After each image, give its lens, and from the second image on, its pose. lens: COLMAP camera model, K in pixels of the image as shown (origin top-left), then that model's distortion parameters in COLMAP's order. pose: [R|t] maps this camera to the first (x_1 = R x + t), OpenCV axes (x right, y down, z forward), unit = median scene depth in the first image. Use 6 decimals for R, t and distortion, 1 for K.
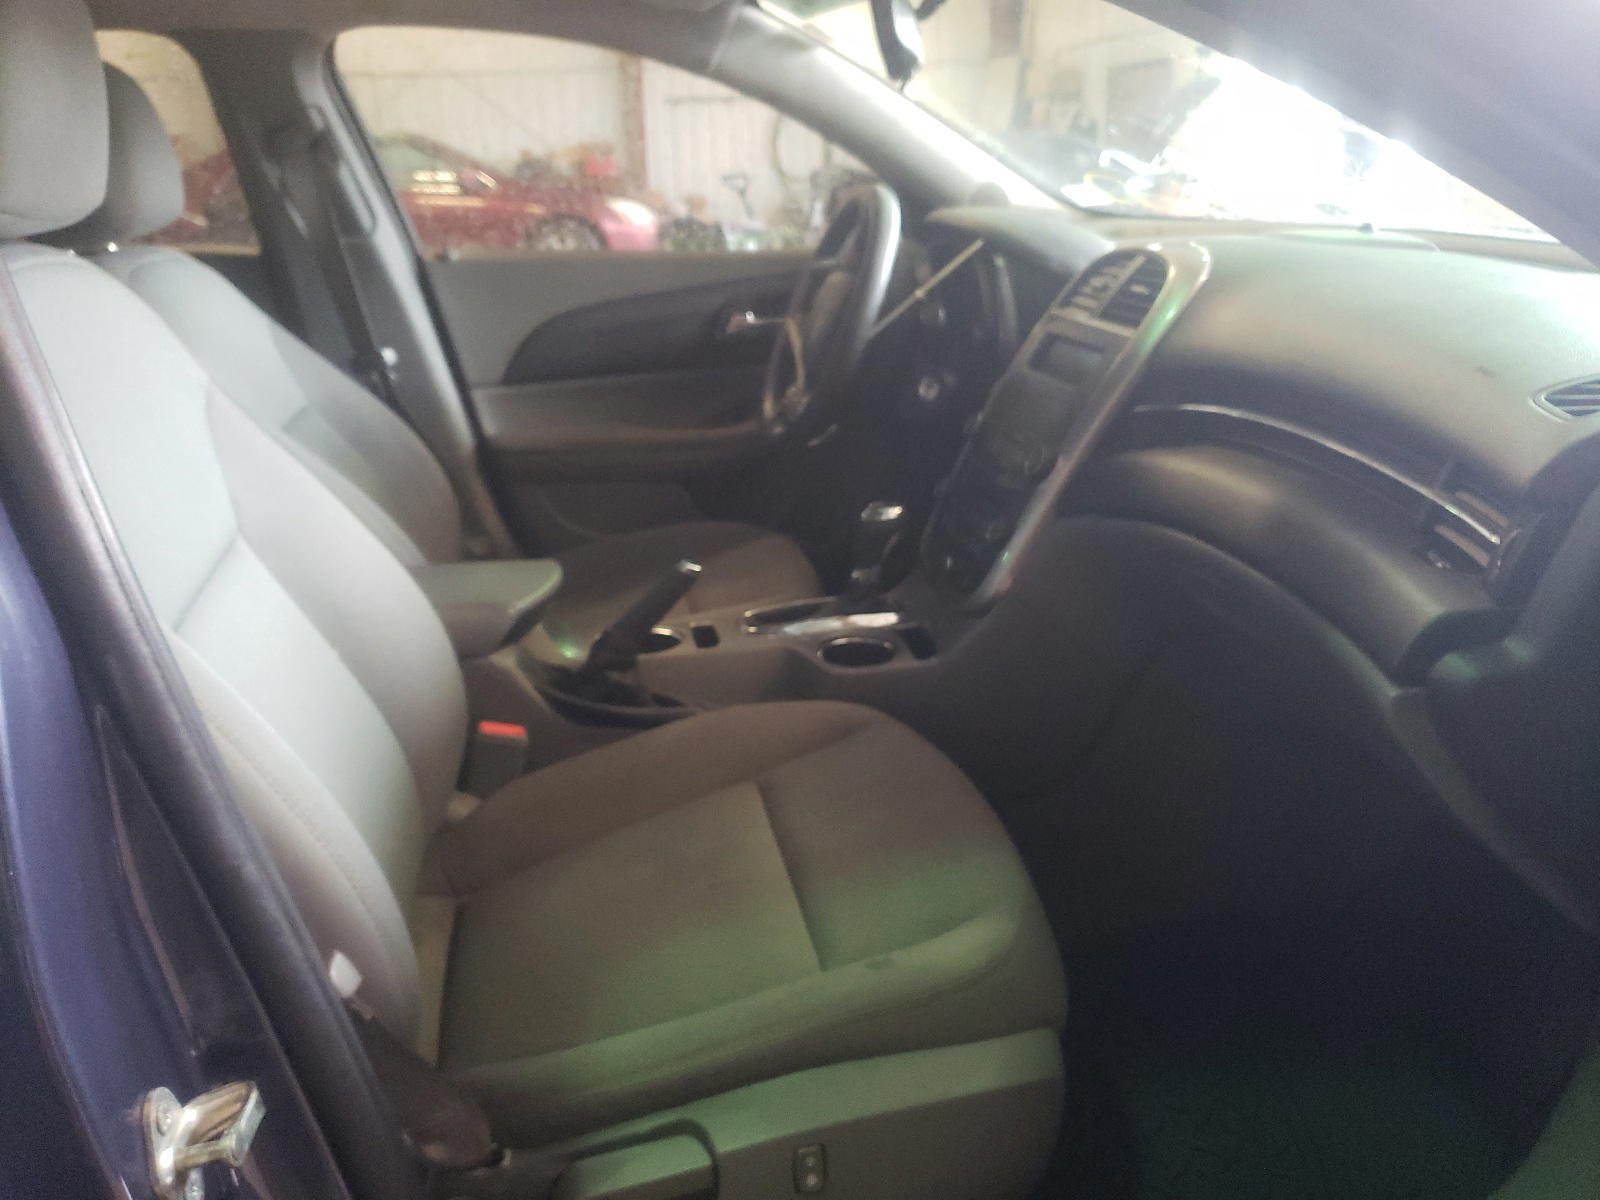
lens RADIAL K [[1224.9, 0, 800.0], [0, 1224.9, 600.0], [0, 0, 1]] dist [0.004506, 0.005440]
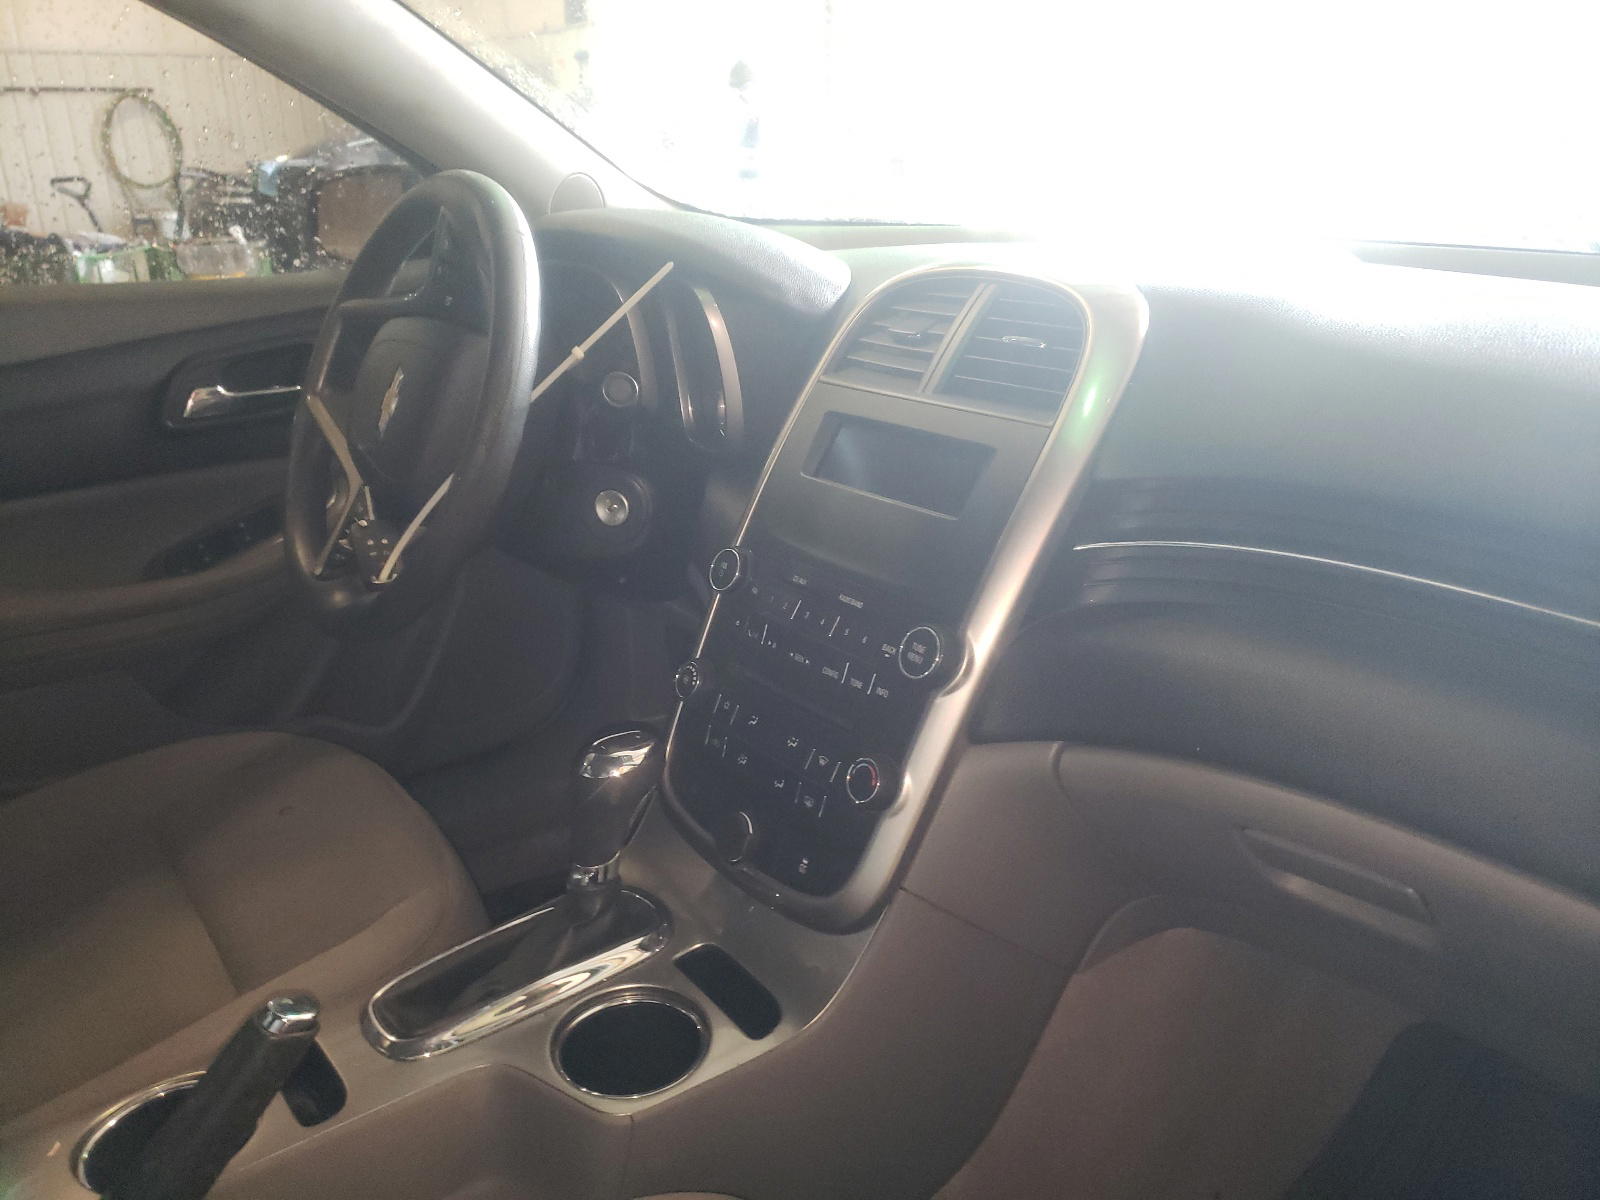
lens RADIAL K [[1233.2, 0, 799.0], [0, 1233.2, 548.3], [0, 0, 1]] dist [-0.003283, -0.001774]
pose [[0.889259, -0.123762, 0.440342, -0.083681], [0.143737, 0.989541, -0.012154, -0.131355], [-0.434232, 0.074102, 0.897748, 0.413690]]
